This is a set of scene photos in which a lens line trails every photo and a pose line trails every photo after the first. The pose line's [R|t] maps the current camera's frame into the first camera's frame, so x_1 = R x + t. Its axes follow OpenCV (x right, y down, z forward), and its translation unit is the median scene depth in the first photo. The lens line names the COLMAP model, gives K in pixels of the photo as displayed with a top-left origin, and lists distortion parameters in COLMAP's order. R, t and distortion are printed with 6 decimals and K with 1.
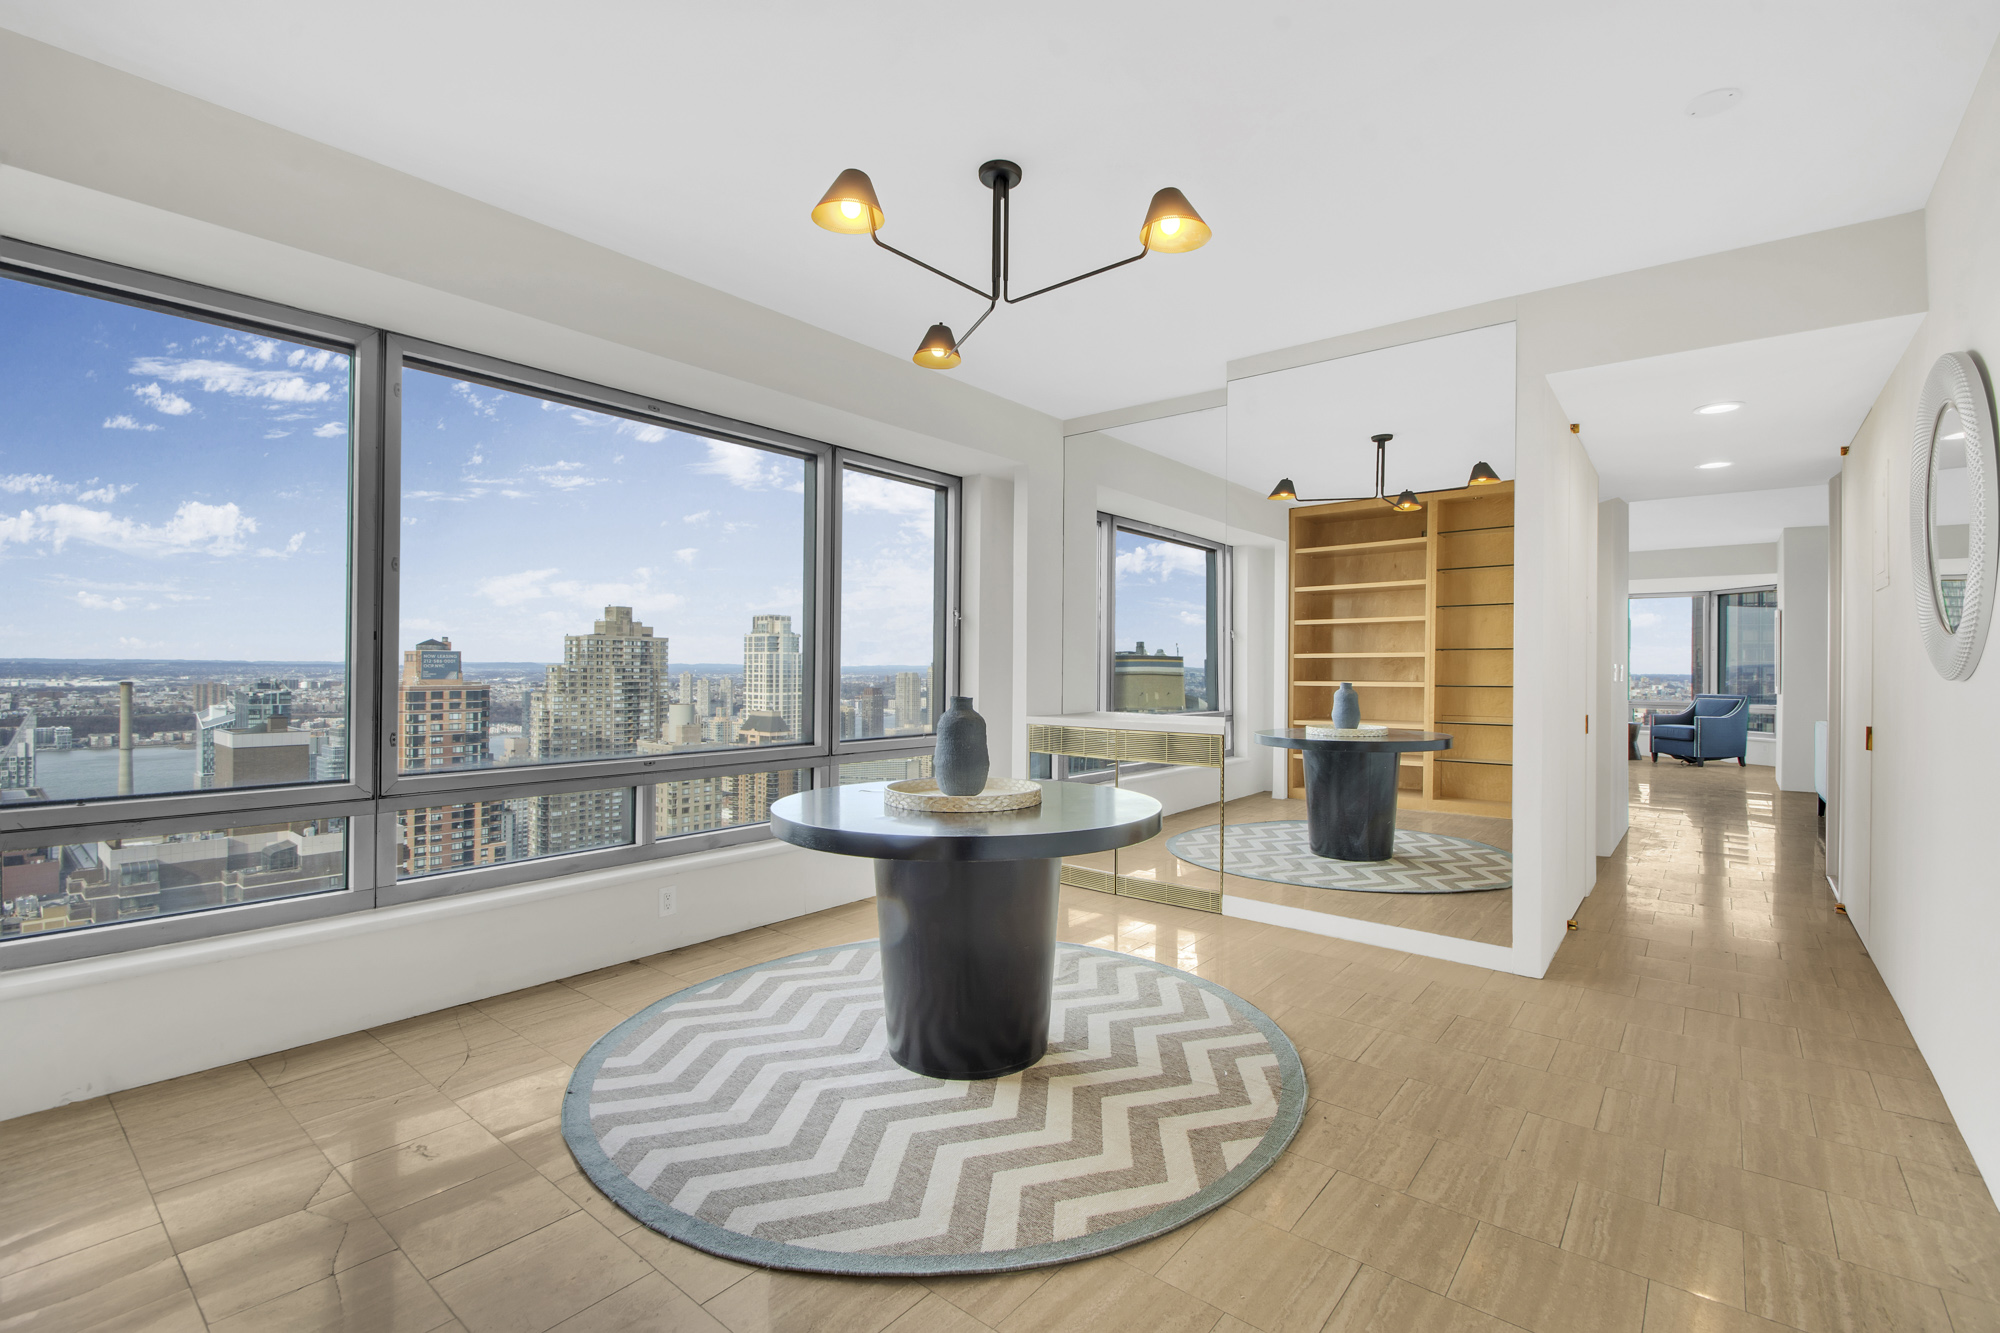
lens RADIAL K [[872.9, 0, 1008.7], [0, 872.9, 664.2], [0, 0, 1]] dist [0.017448, -0.019616]
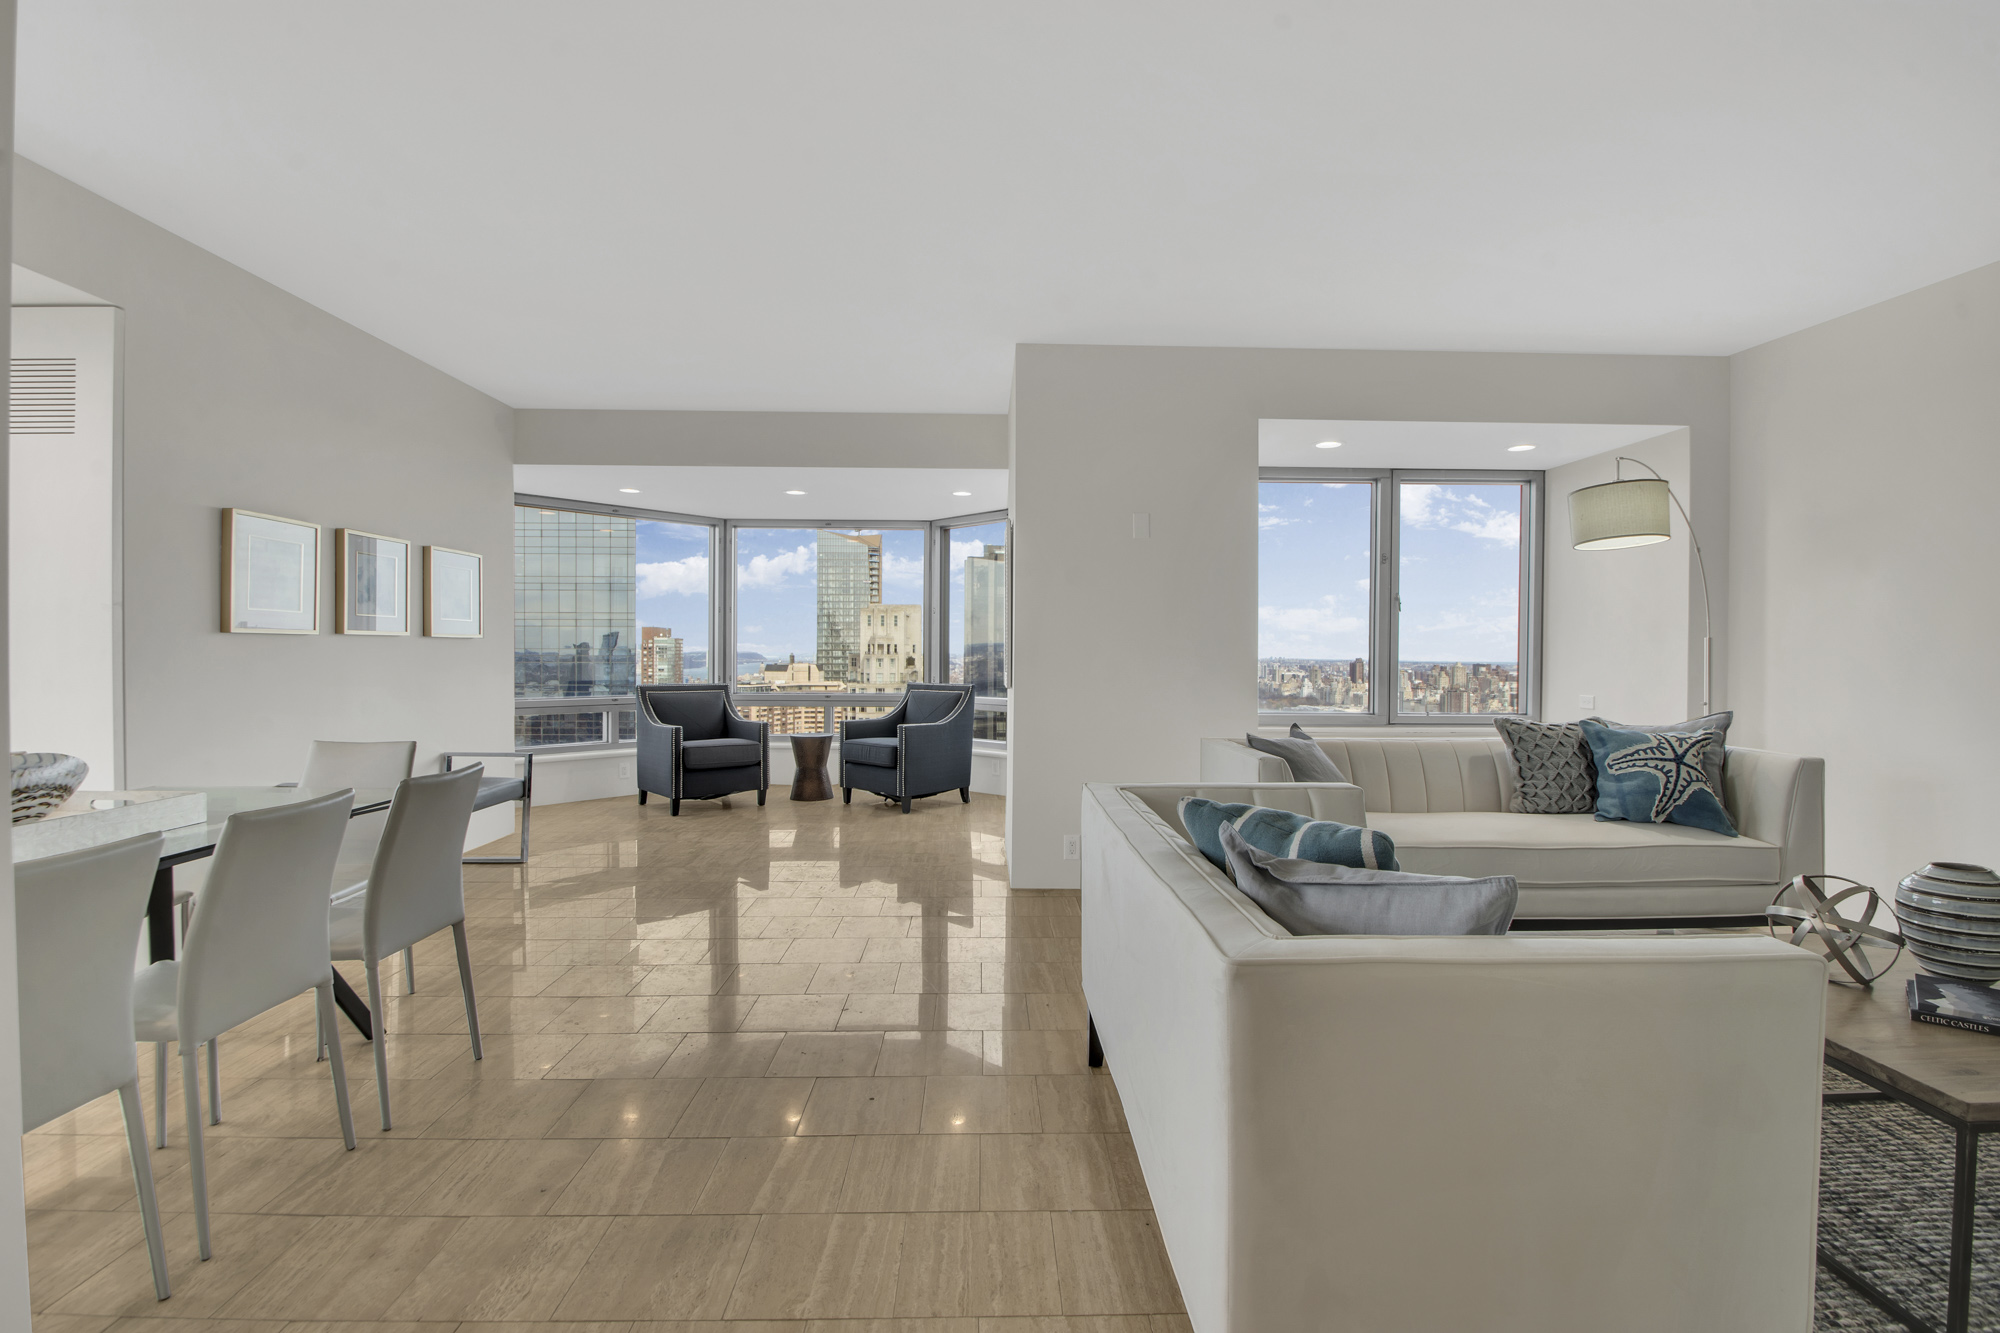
lens RADIAL K [[903.5, 0, 1009.3], [0, 903.5, 661.7], [0, 0, 1]] dist [0.002953, -0.012228]
pose [[0.762073, -0.011150, 0.647395, 0.423896], [-0.000837, 0.999834, 0.018206, 0.006556], [-0.647491, -0.014416, 0.761937, 0.466570]]
